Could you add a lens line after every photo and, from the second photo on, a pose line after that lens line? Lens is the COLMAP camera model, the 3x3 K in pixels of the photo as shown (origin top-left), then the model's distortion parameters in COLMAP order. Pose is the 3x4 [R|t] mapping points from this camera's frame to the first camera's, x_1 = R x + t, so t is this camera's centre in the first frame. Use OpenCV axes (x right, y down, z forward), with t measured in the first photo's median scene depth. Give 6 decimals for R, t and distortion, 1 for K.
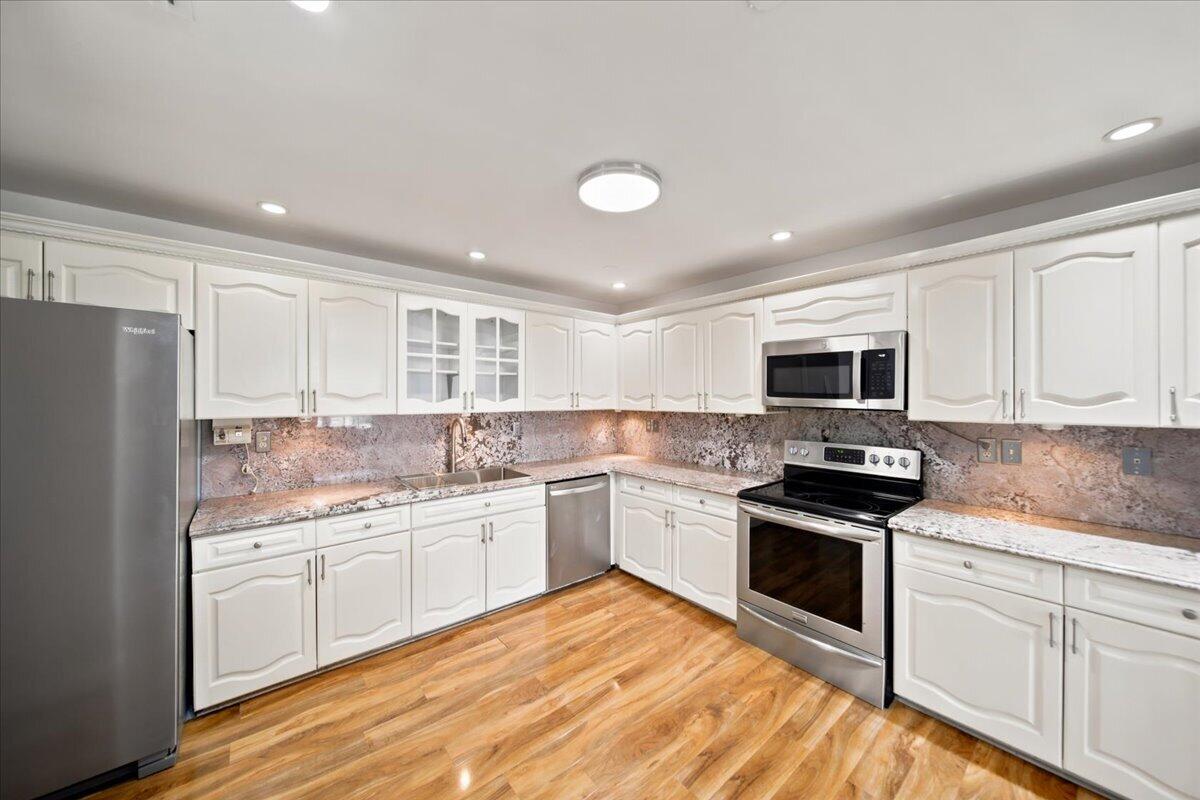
lens RADIAL K [[422.4, 0, 593.6], [0, 422.4, 396.6], [0, 0, 1]] dist [-0.001635, -0.001027]
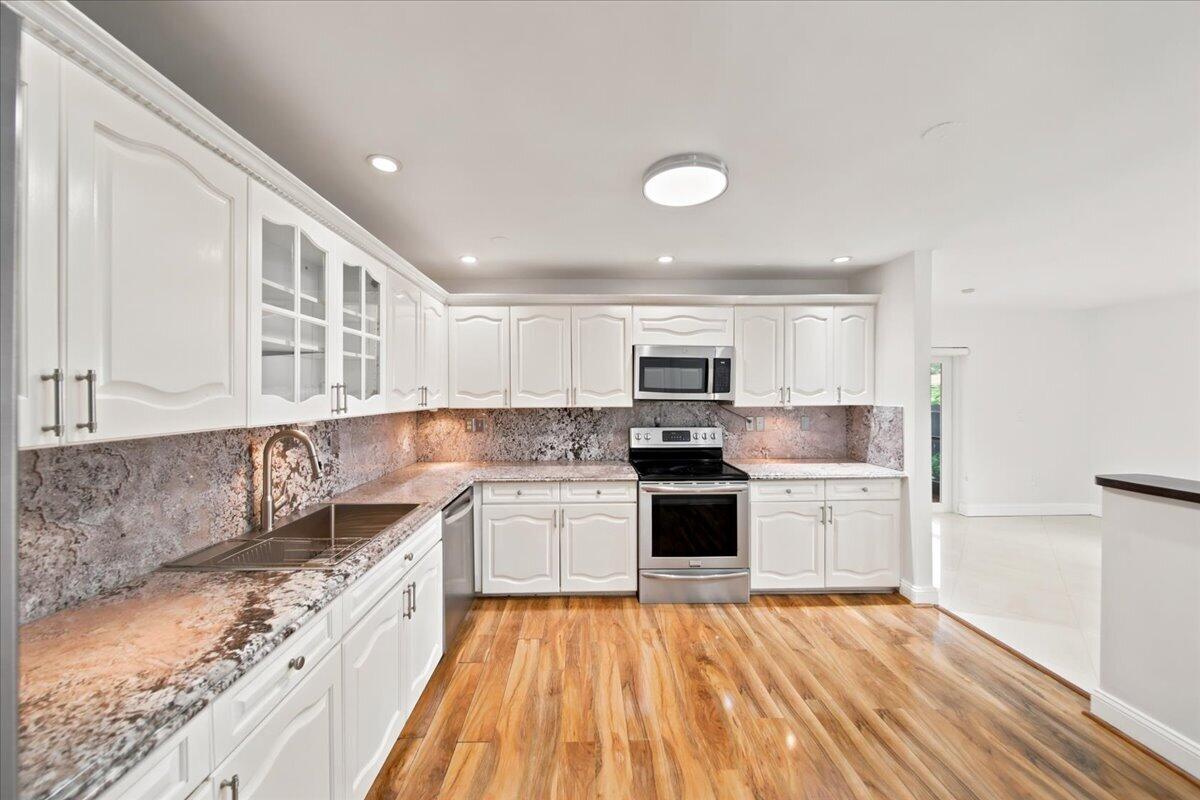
lens RADIAL K [[422.4, 0, 596.2], [0, 422.4, 394.4], [0, 0, 1]] dist [-0.001635, -0.001027]
pose [[0.614679, -0.005446, 0.788759, -0.662684], [0.004471, 0.999984, 0.003420, 0.003718], [-0.788765, 0.001424, 0.614693, 0.421741]]
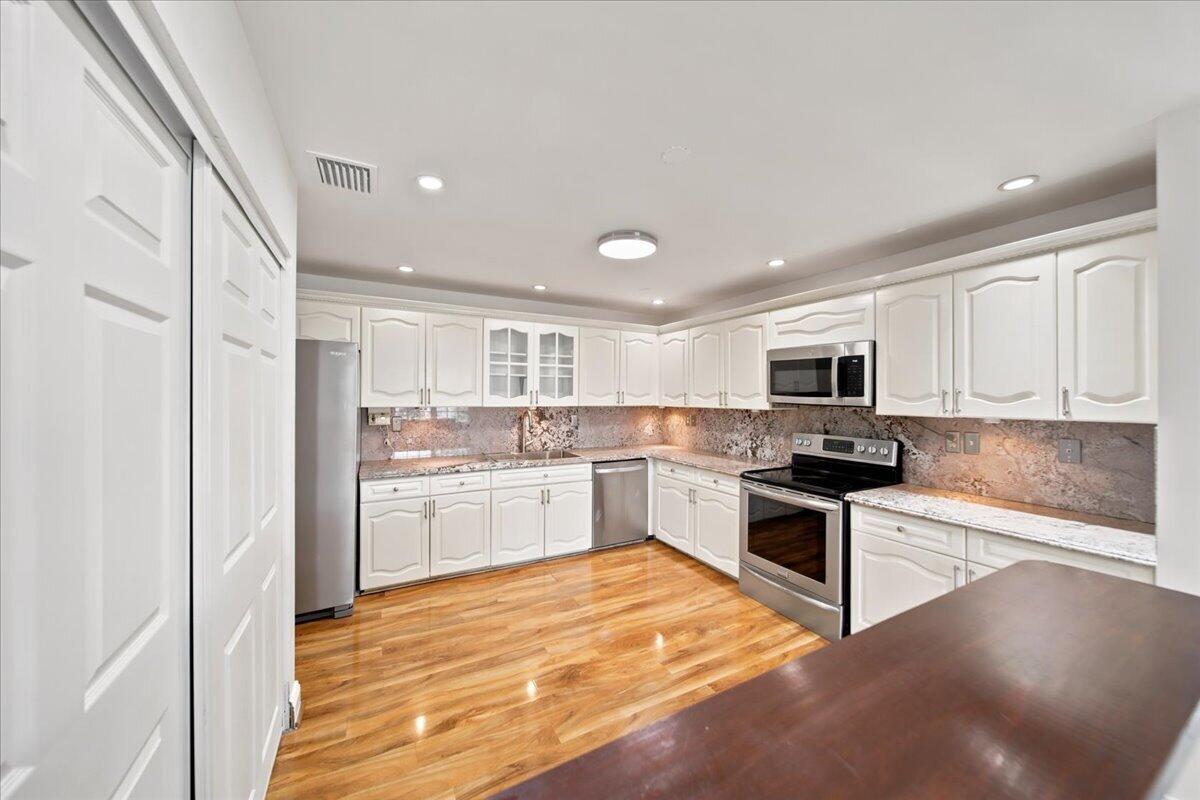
lens RADIAL K [[422.4, 0, 593.1], [0, 422.4, 394.1], [0, 0, 1]] dist [-0.001635, -0.001027]
pose [[0.979813, 0.004463, -0.199865, 0.178209], [-0.005480, 0.999975, -0.004536, 0.006095], [0.199840, 0.005540, 0.979813, -0.304909]]
